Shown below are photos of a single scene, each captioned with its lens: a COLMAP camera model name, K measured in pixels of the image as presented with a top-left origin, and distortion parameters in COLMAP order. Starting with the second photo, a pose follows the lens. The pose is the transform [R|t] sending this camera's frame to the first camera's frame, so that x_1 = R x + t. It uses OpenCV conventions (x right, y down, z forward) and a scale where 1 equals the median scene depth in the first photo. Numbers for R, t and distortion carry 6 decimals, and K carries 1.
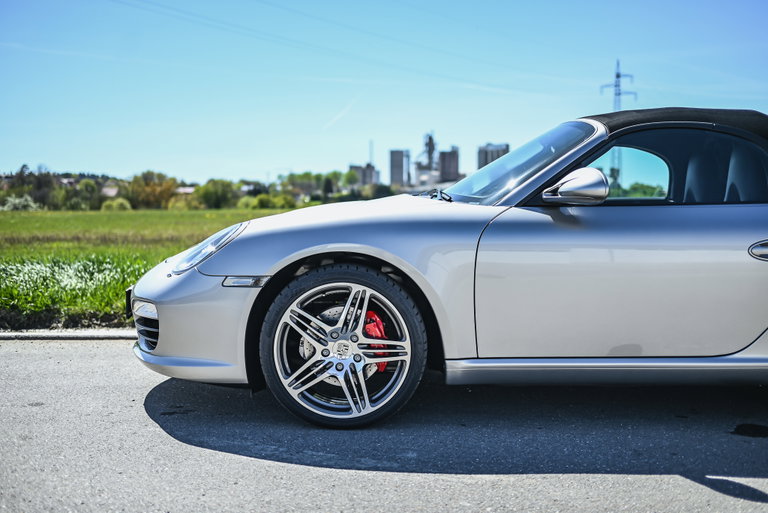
lens RADIAL K [[881.2, 0, 385.0], [0, 881.2, 256.8], [0, 0, 1]] dist [0.001061, 0.010052]
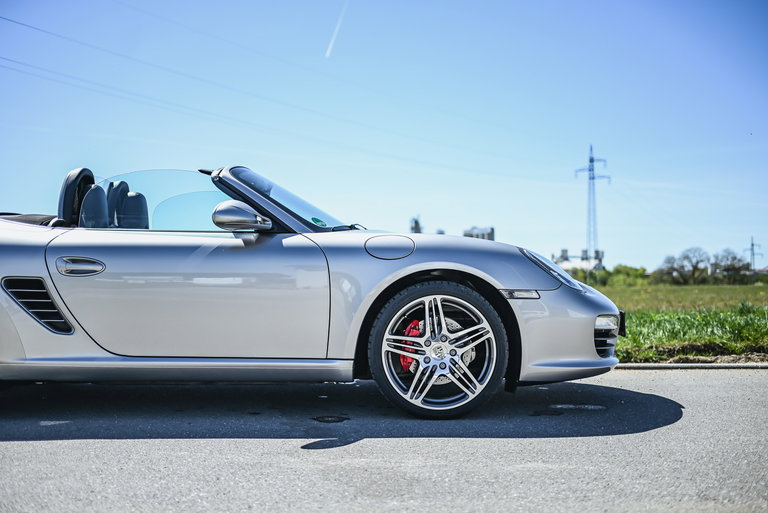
lens RADIAL K [[881.2, 0, 385.0], [0, 881.2, 256.8], [0, 0, 1]] dist [0.001061, 0.010052]
pose [[0.999864, -0.003627, 0.016068, 0.283106], [0.005128, 0.995523, -0.094380, 0.041829], [-0.015654, 0.094450, 0.995407, -0.099949]]
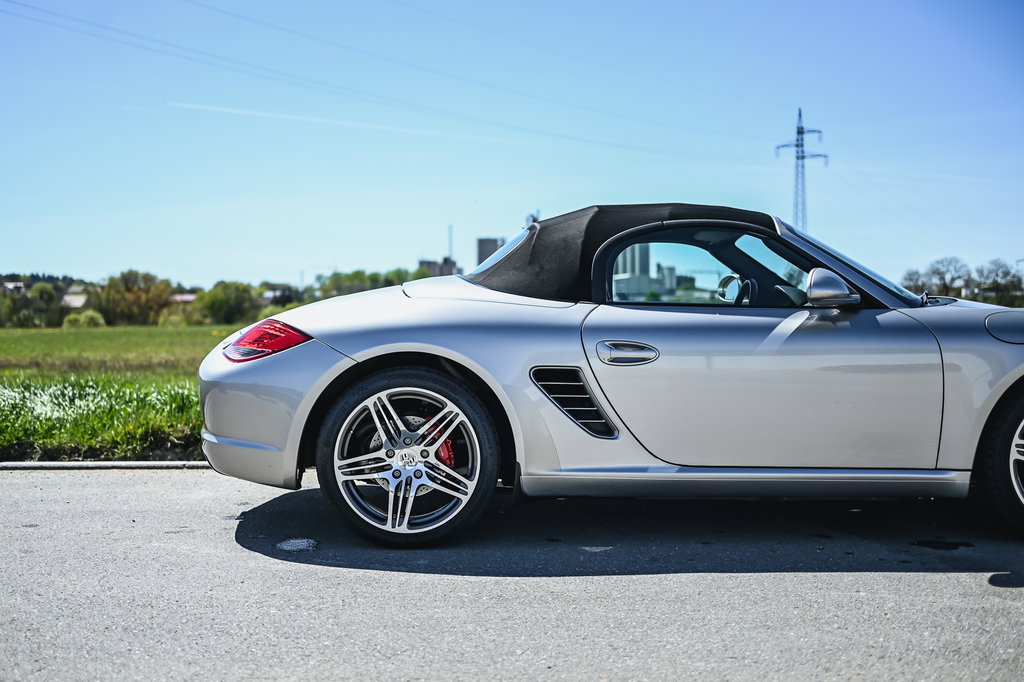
lens RADIAL K [[1272.4, 0, 467.0], [0, 1272.4, 328.1], [0, 0, 1]] dist [-0.001470, 0.010657]
pose [[0.999977, -0.006033, -0.002941, 0.034643], [0.005878, 0.998721, -0.050209, 0.014738], [0.003241, 0.050190, 0.998734, -0.173386]]
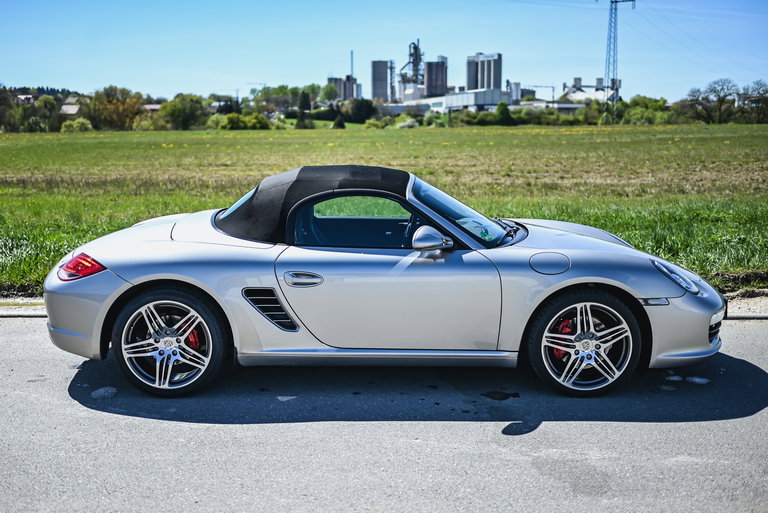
lens RADIAL K [[937.8, 0, 357.1], [0, 937.8, 274.8], [0, 0, 1]] dist [-0.001083, 0.010550]
pose [[0.999939, -0.003238, -0.010549, 0.156781], [0.004306, 0.994690, 0.102826, -0.079340], [0.010160, -0.102865, 0.994643, -0.273611]]
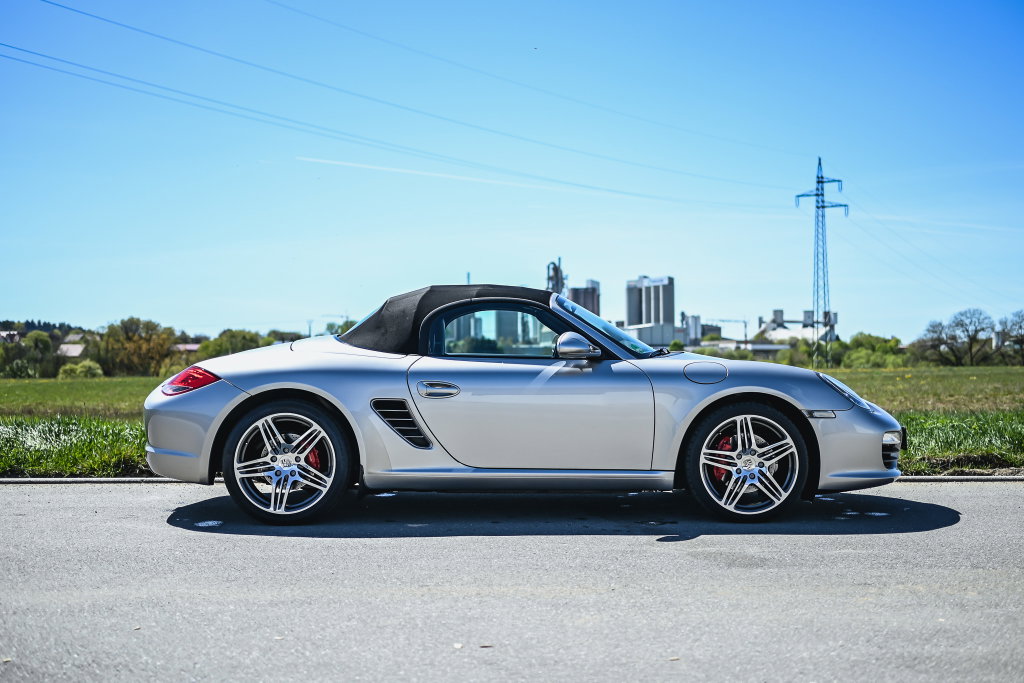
lens RADIAL K [[1323.1, 0, 530.7], [0, 1323.1, 308.4], [0, 0, 1]] dist [-0.000091, 0.008794]
pose [[0.999489, -0.001501, 0.031930, 0.143438], [0.004811, 0.994582, -0.103848, 0.036082], [-0.031601, 0.103948, 0.994081, -0.485865]]
